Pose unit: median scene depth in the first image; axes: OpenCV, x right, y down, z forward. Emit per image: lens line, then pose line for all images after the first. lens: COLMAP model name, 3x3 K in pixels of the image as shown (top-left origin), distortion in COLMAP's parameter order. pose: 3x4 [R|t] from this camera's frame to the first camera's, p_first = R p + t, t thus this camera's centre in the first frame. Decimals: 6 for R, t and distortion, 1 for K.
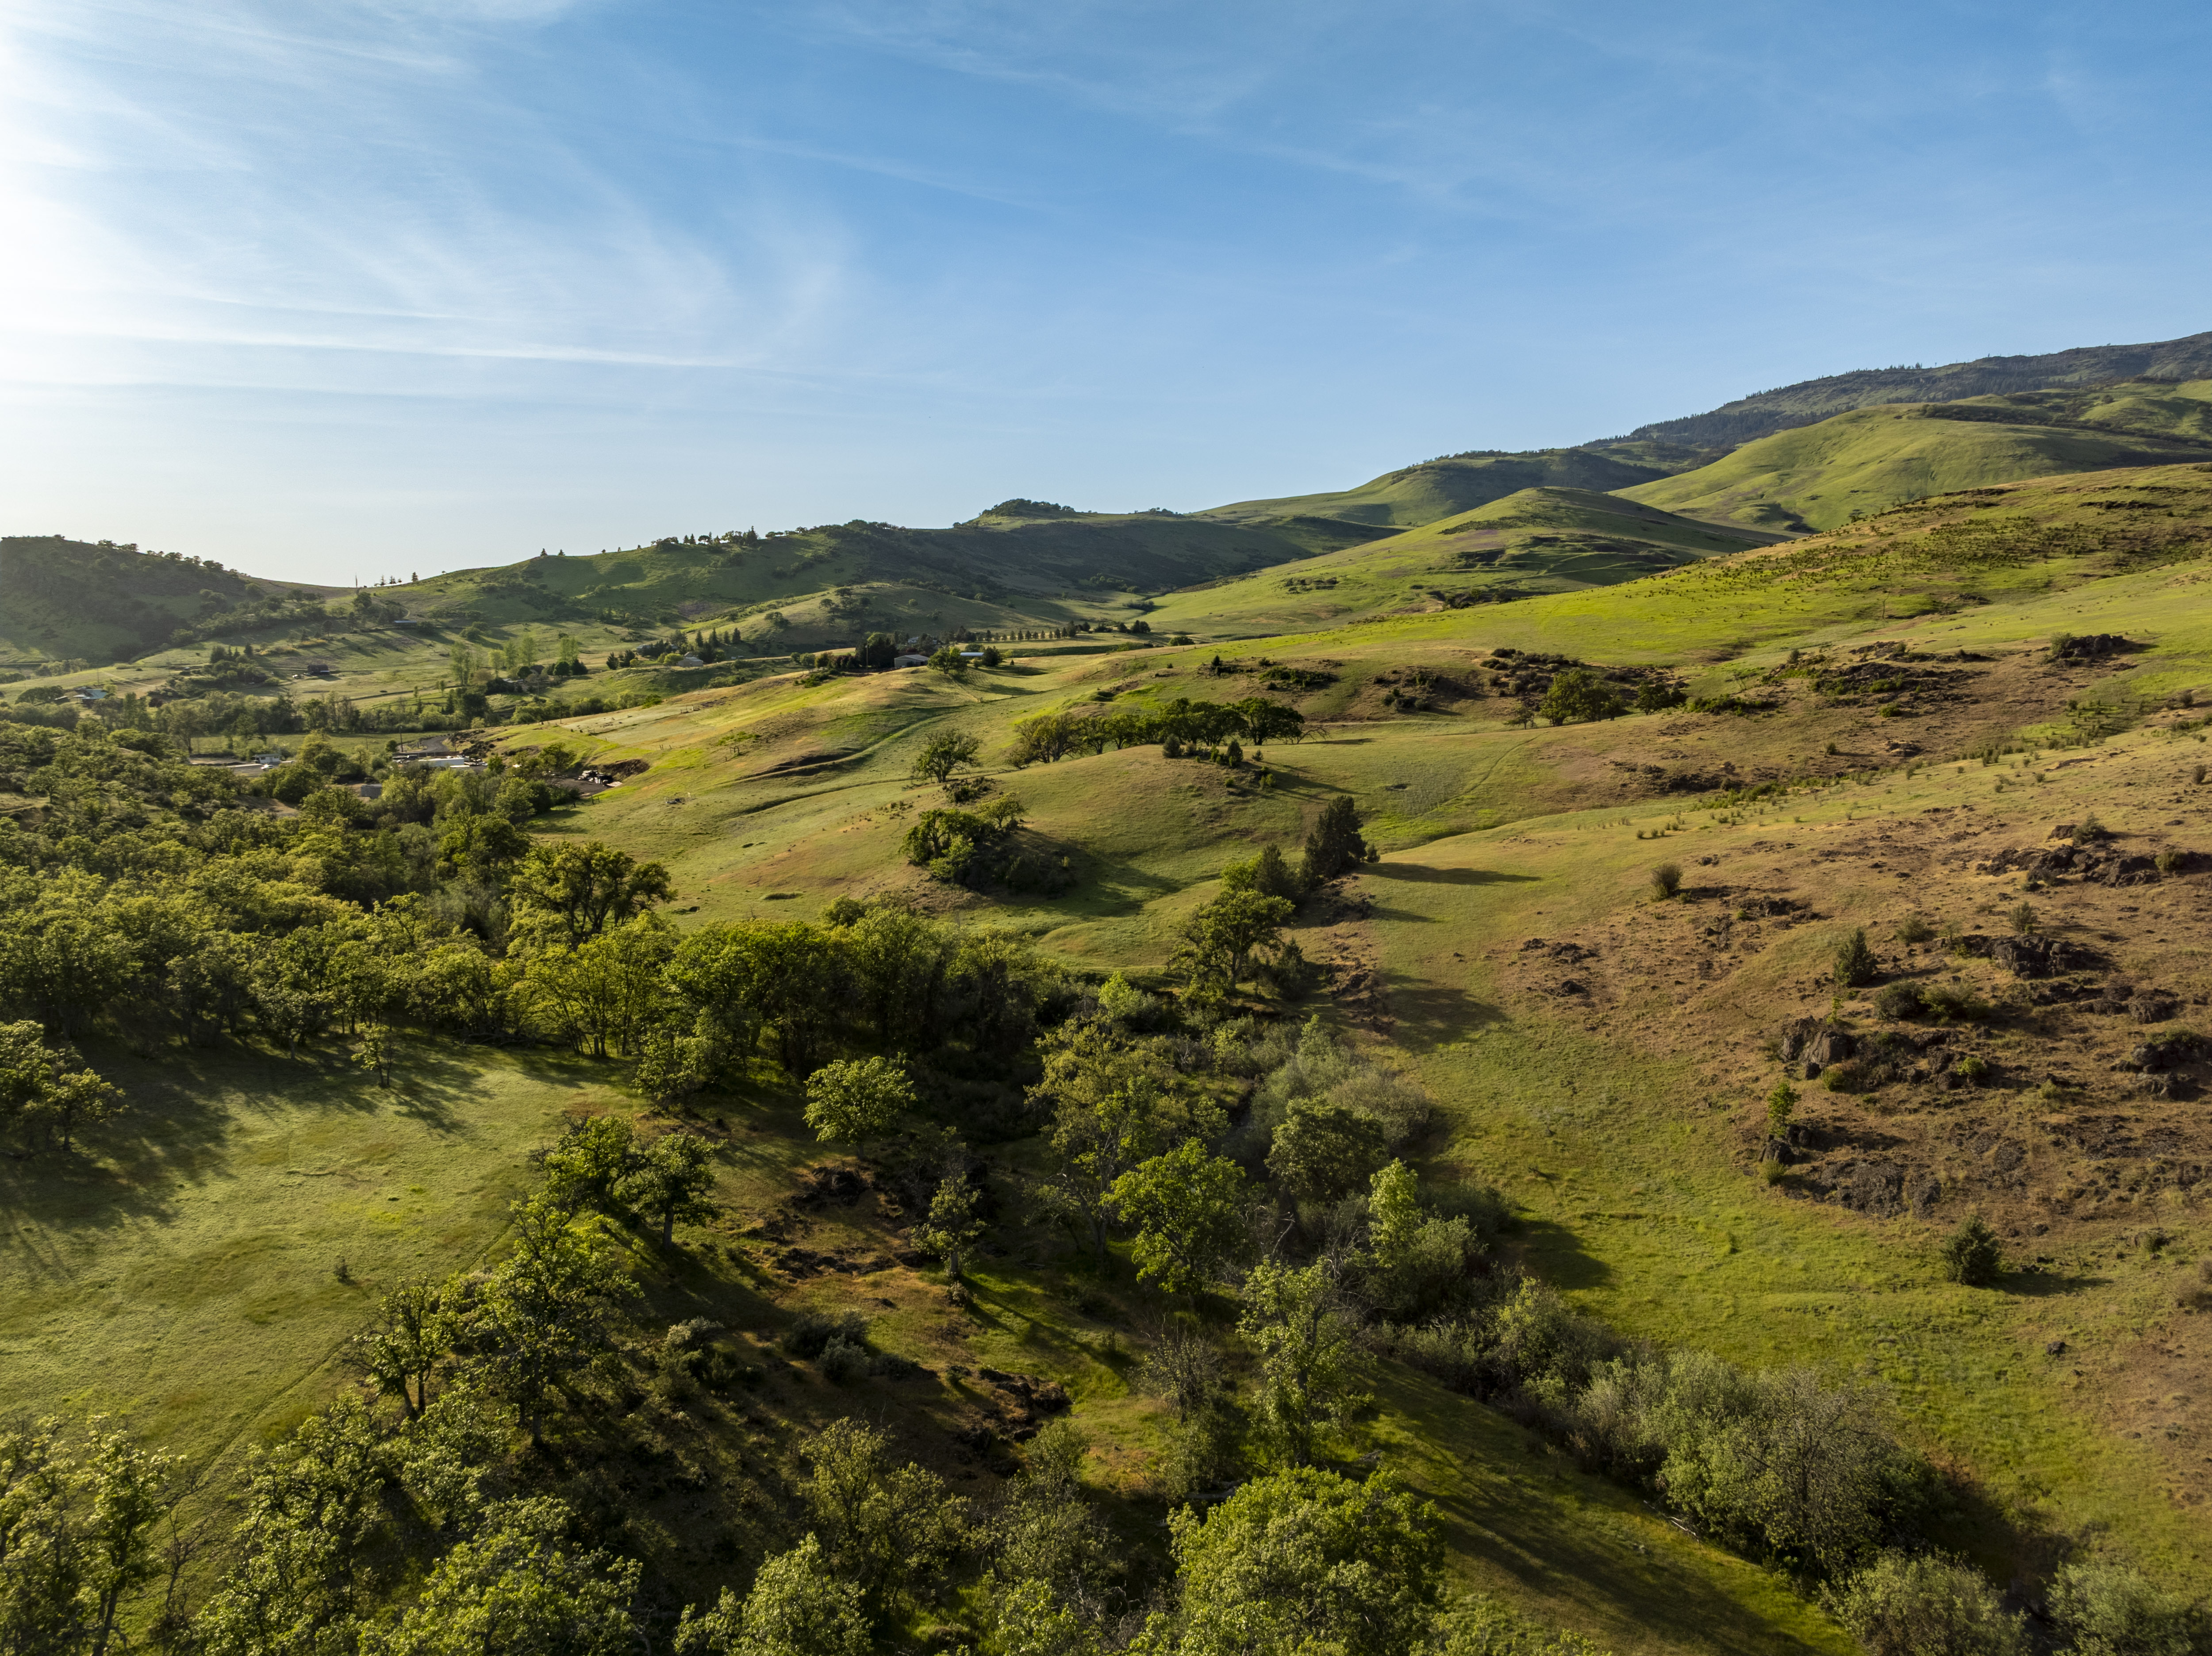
lens RADIAL K [[1570.4, 0, 1100.0], [0, 1570.4, 816.1], [0, 0, 1]] dist [-0.039158, 0.016478]
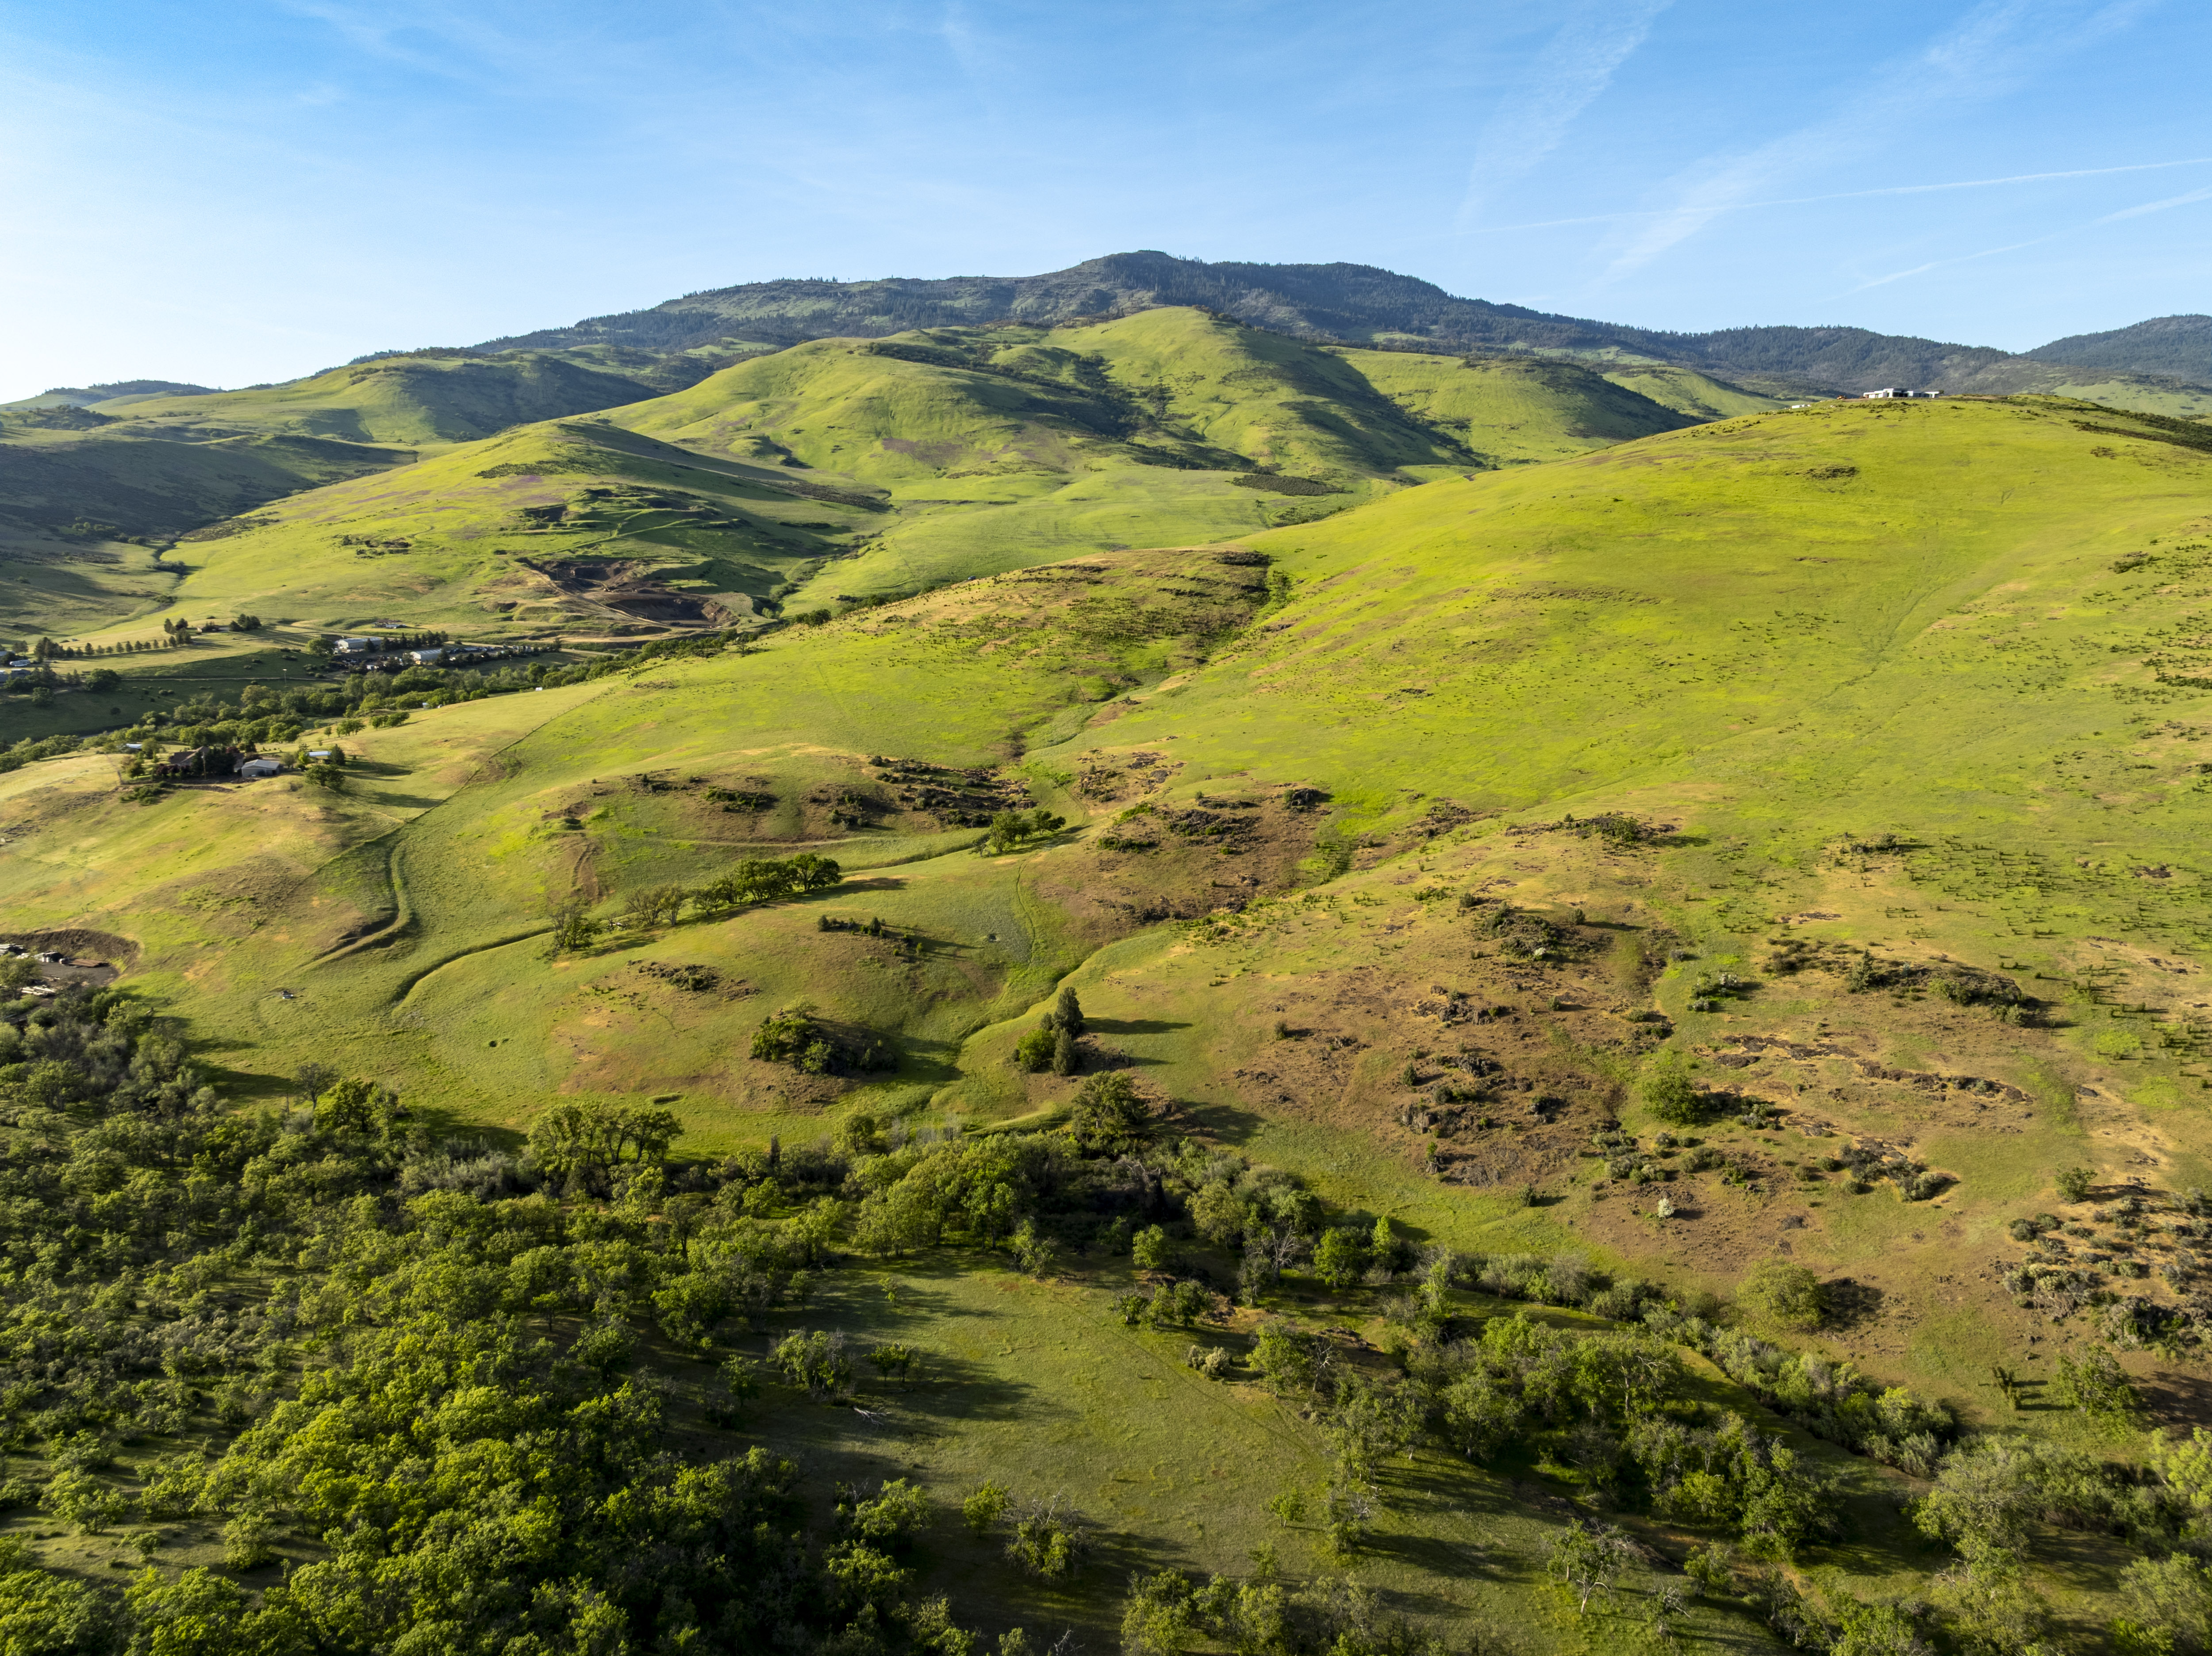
lens RADIAL K [[1570.4, 0, 1092.4], [0, 1570.4, 838.9], [0, 0, 1]] dist [-0.039158, 0.016478]
pose [[0.798445, -0.126324, 0.588666, -0.072872], [0.071629, 0.990728, 0.115448, -0.032862], [-0.597791, -0.050013, 0.800090, -0.036491]]
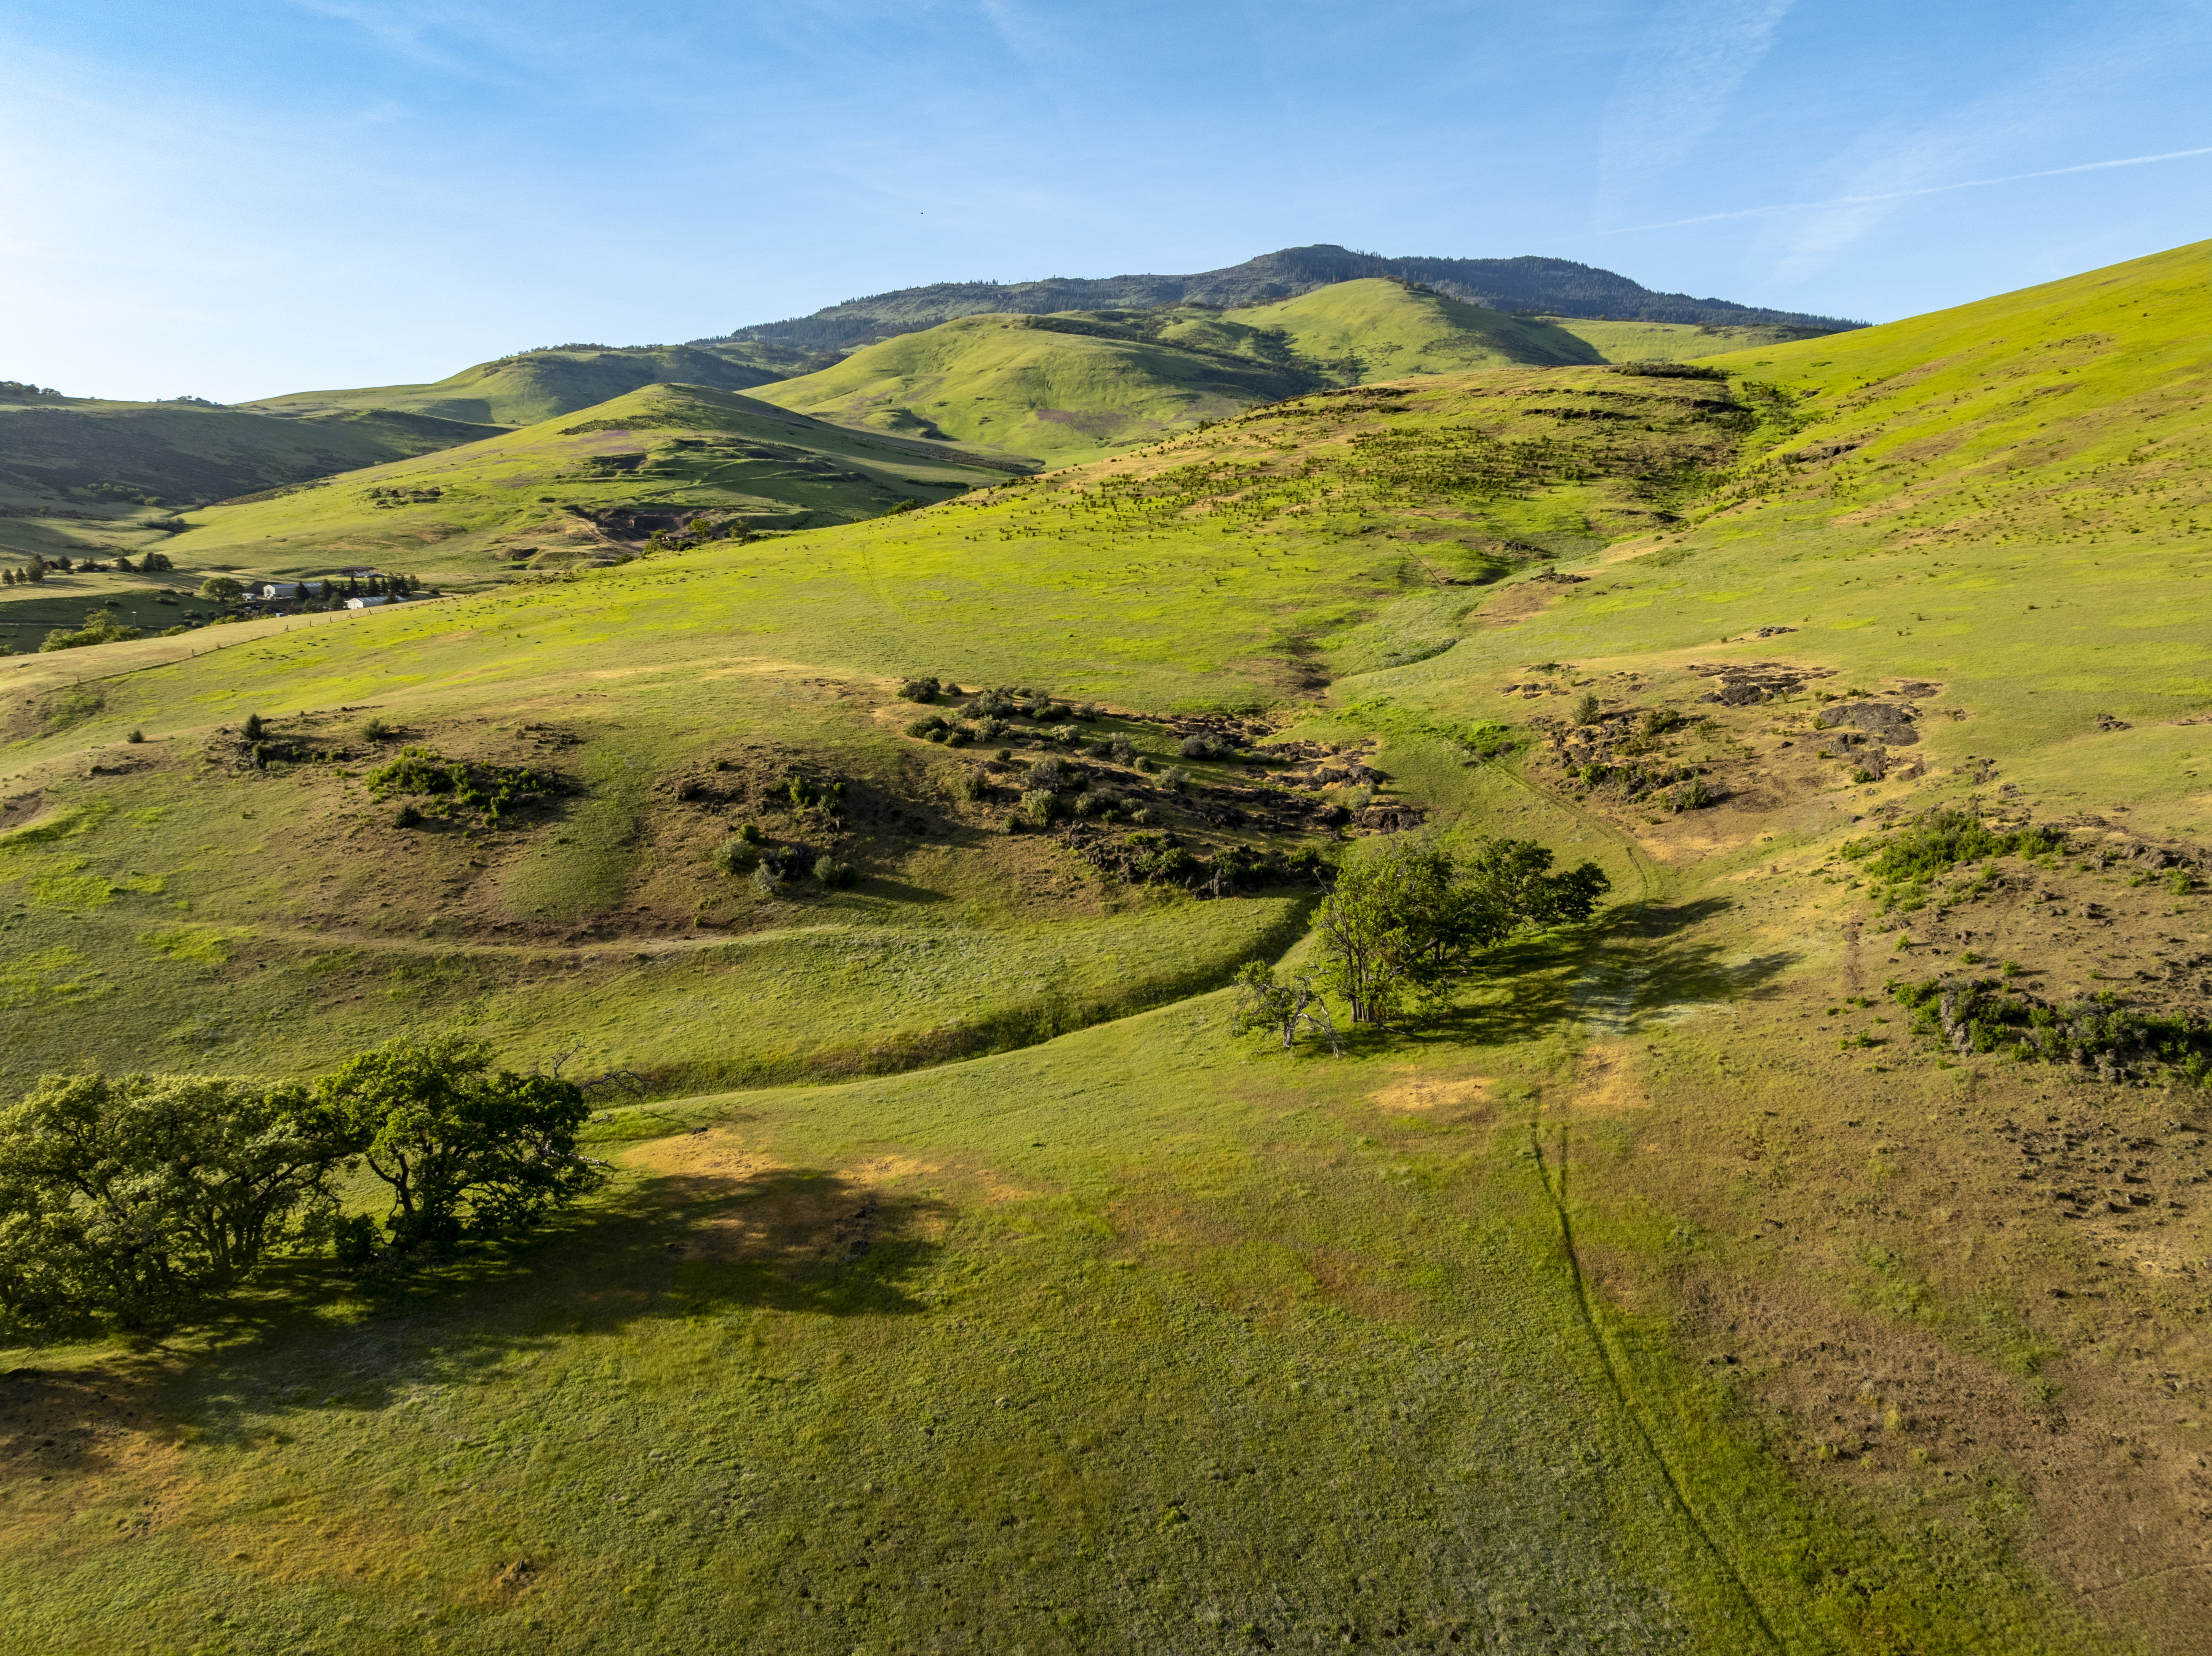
lens RADIAL K [[1570.4, 0, 1088.1], [0, 1570.4, 823.5], [0, 0, 1]] dist [-0.039158, 0.016478]
pose [[0.855858, -0.100160, 0.507420, 0.010068], [0.067287, 0.994294, 0.082773, -0.018147], [-0.512816, -0.036699, 0.857714, 0.102804]]
